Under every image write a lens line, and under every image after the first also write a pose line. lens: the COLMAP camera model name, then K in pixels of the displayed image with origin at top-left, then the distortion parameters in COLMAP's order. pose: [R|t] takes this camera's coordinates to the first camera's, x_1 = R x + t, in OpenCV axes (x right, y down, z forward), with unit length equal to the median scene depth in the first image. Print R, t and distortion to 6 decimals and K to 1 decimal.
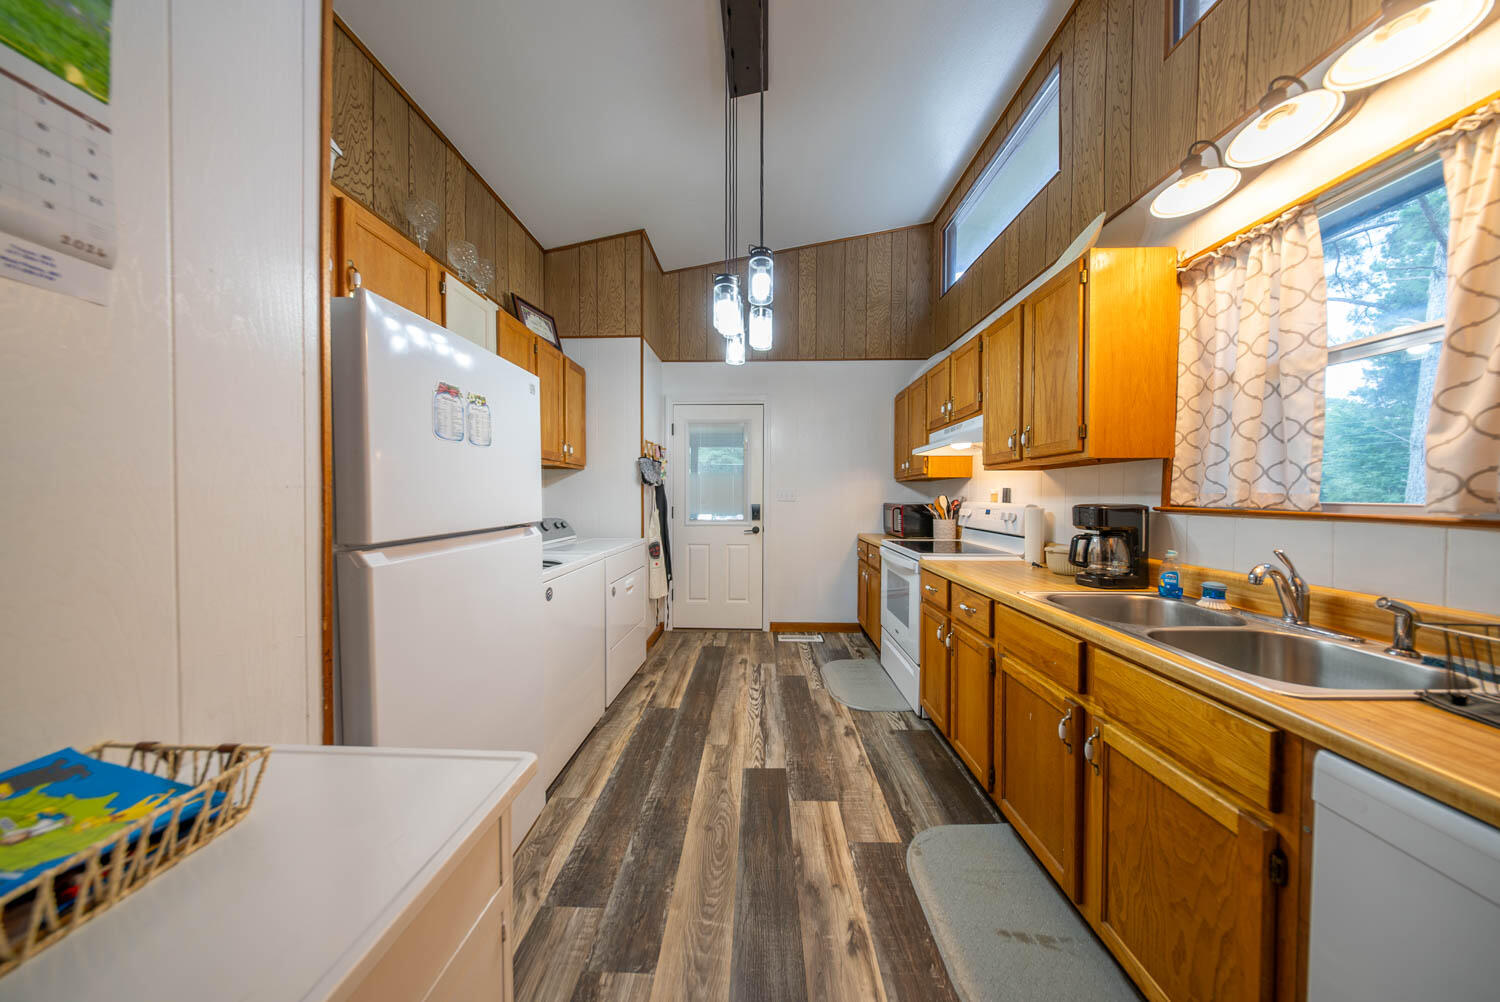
lens RADIAL K [[413.1, 0, 750.0], [0, 413.1, 501.0], [0, 0, 1]] dist [-0.000691, -0.000072]
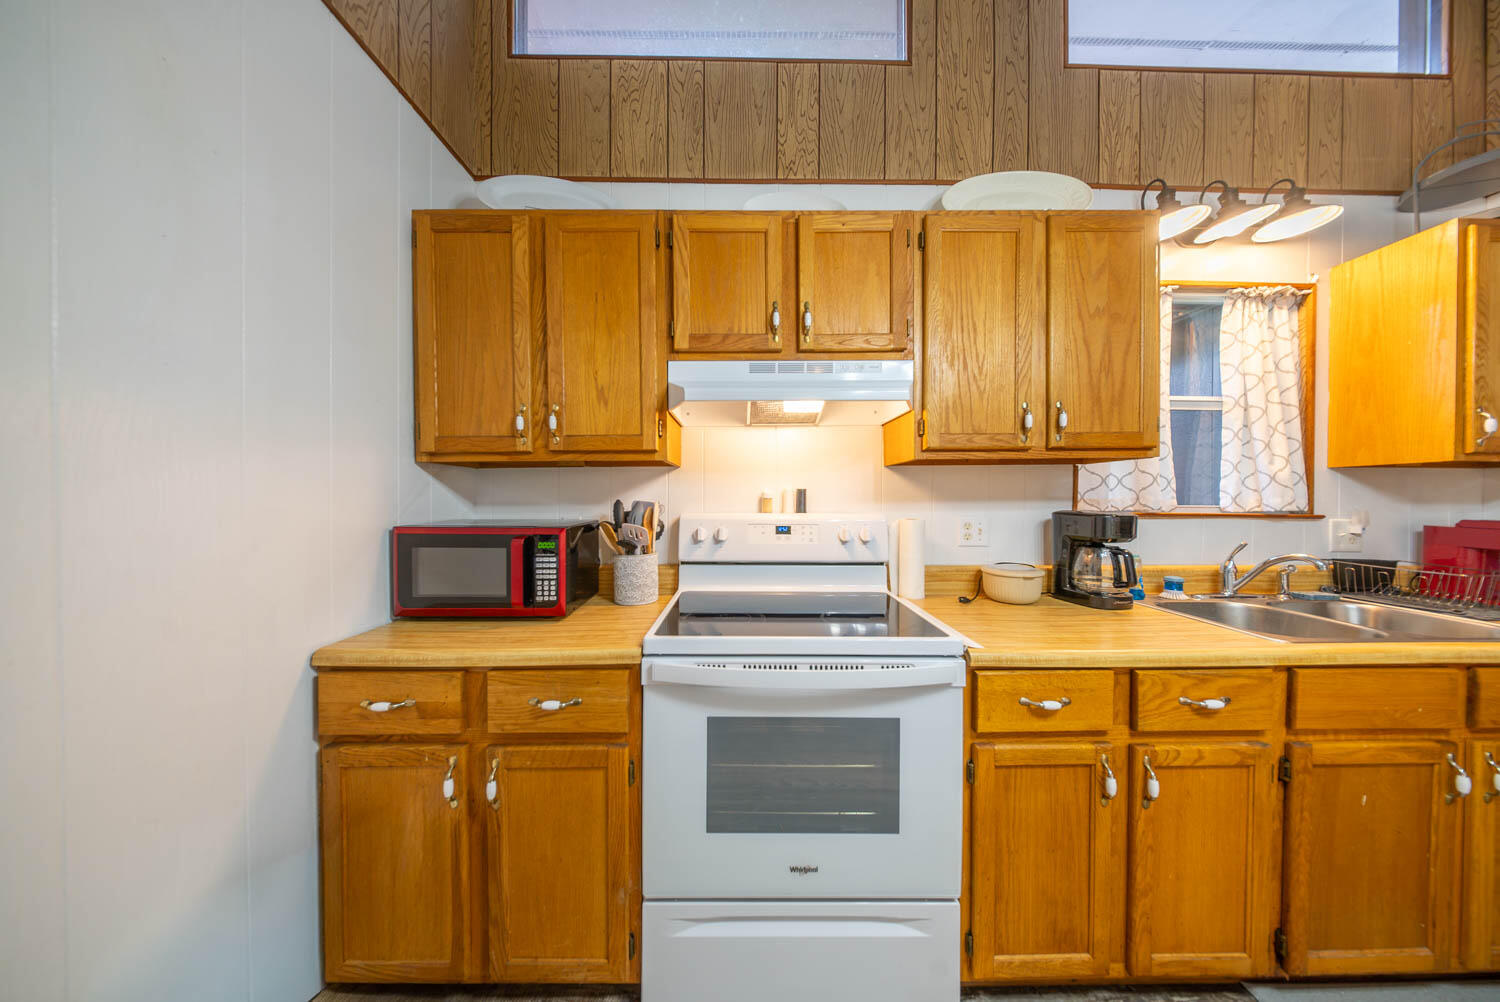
lens RADIAL K [[413.1, 0, 750.0], [0, 413.1, 501.0], [0, 0, 1]] dist [-0.000691, -0.000072]
pose [[-0.028639, -0.018936, 0.999410, 0.003914], [0.014383, 0.999709, 0.019353, -0.037230], [-0.999486, 0.014929, -0.028358, 1.540247]]
